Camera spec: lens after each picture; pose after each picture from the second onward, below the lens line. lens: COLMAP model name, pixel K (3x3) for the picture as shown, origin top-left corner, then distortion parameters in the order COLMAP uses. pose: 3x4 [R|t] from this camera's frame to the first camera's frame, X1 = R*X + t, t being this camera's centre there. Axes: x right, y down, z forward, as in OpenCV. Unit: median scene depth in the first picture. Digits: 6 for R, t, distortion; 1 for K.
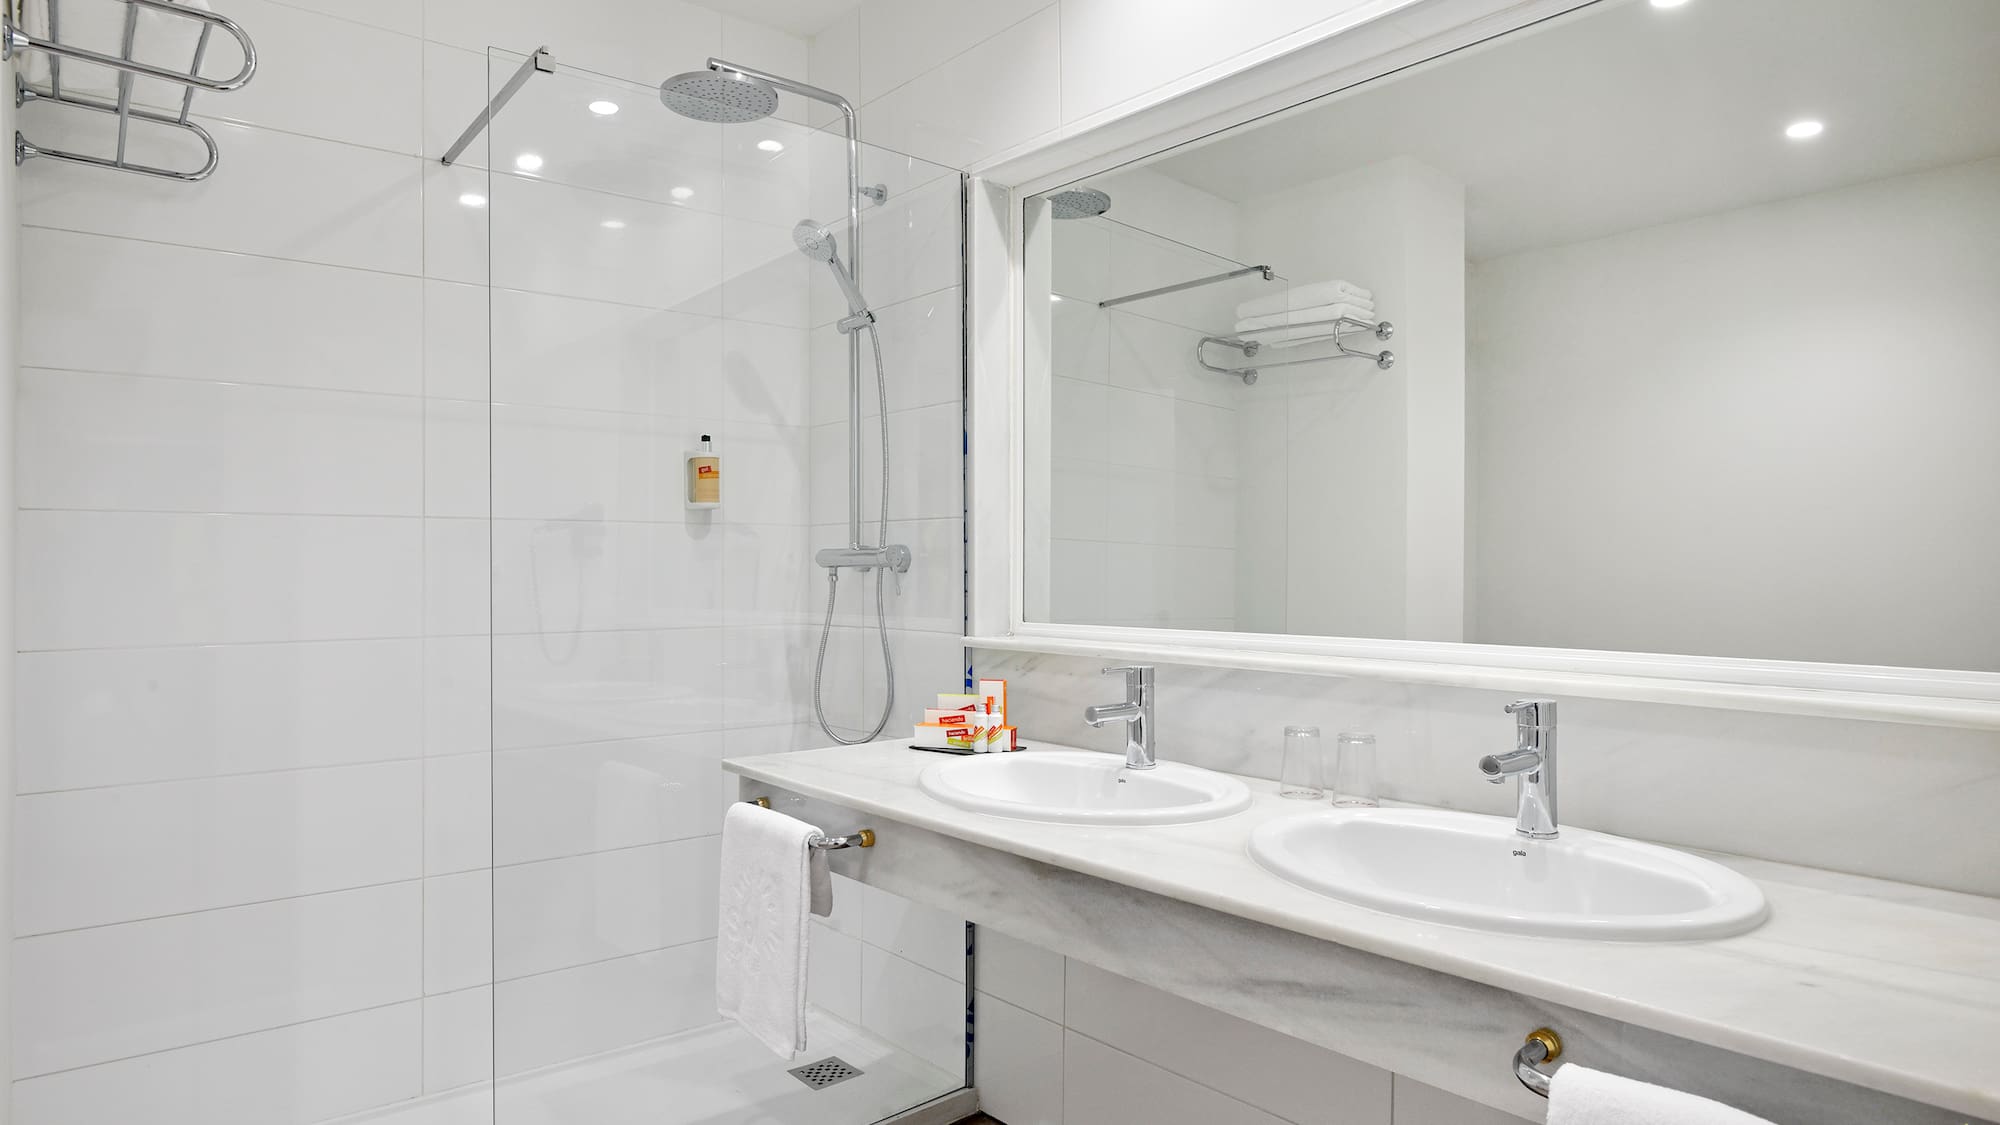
lens RADIAL K [[1150.7, 0, 1000.0], [0, 1150.7, 562.5], [0, 0, 1]] dist [-0.026627, 0.000267]
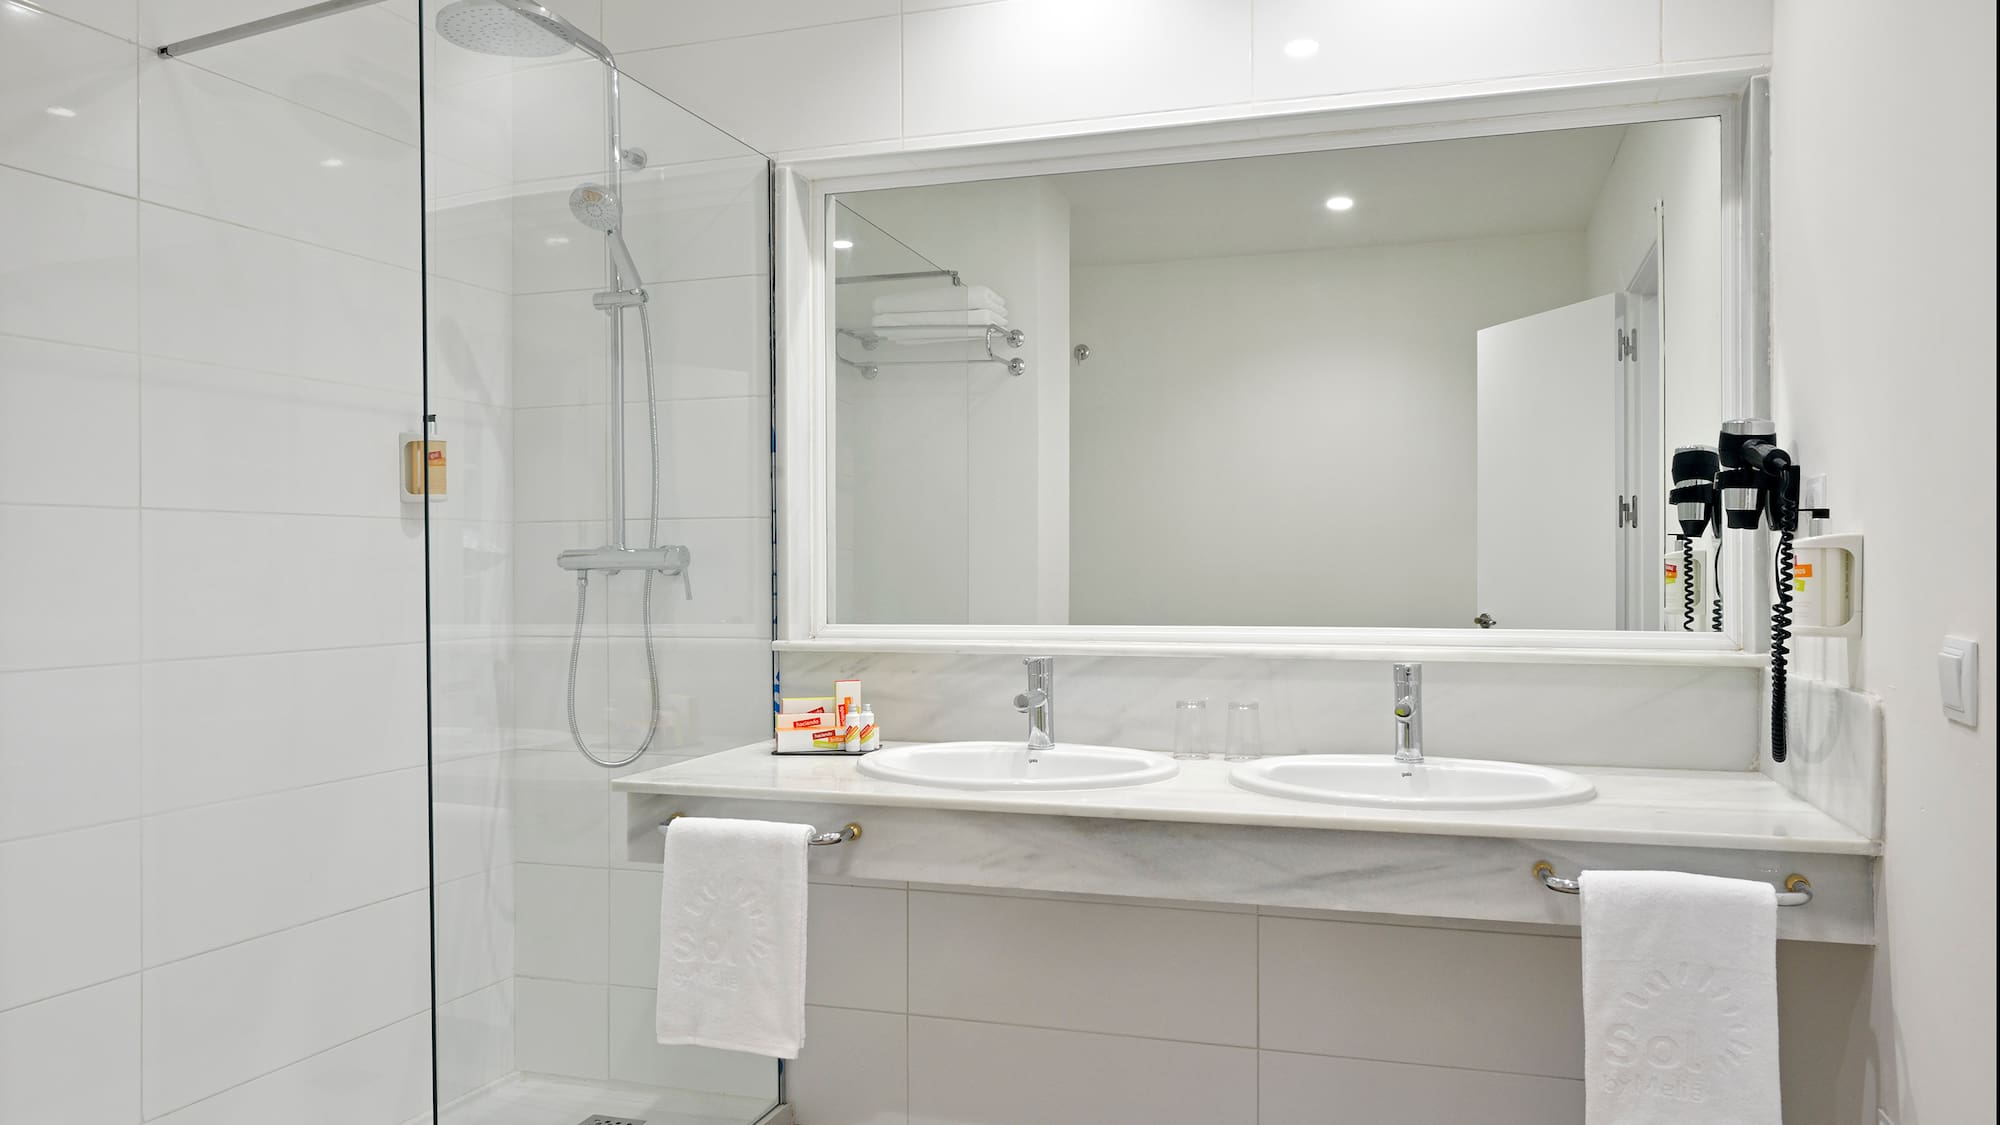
lens RADIAL K [[1398.0, 0, 1000.0], [0, 1398.0, 562.5], [0, 0, 1]] dist [-0.022096, -0.001329]
pose [[0.855386, -0.003849, 0.517977, -0.475374], [0.003940, 0.999992, 0.000925, -0.001603], [-0.517976, 0.001249, 0.855394, -0.102266]]
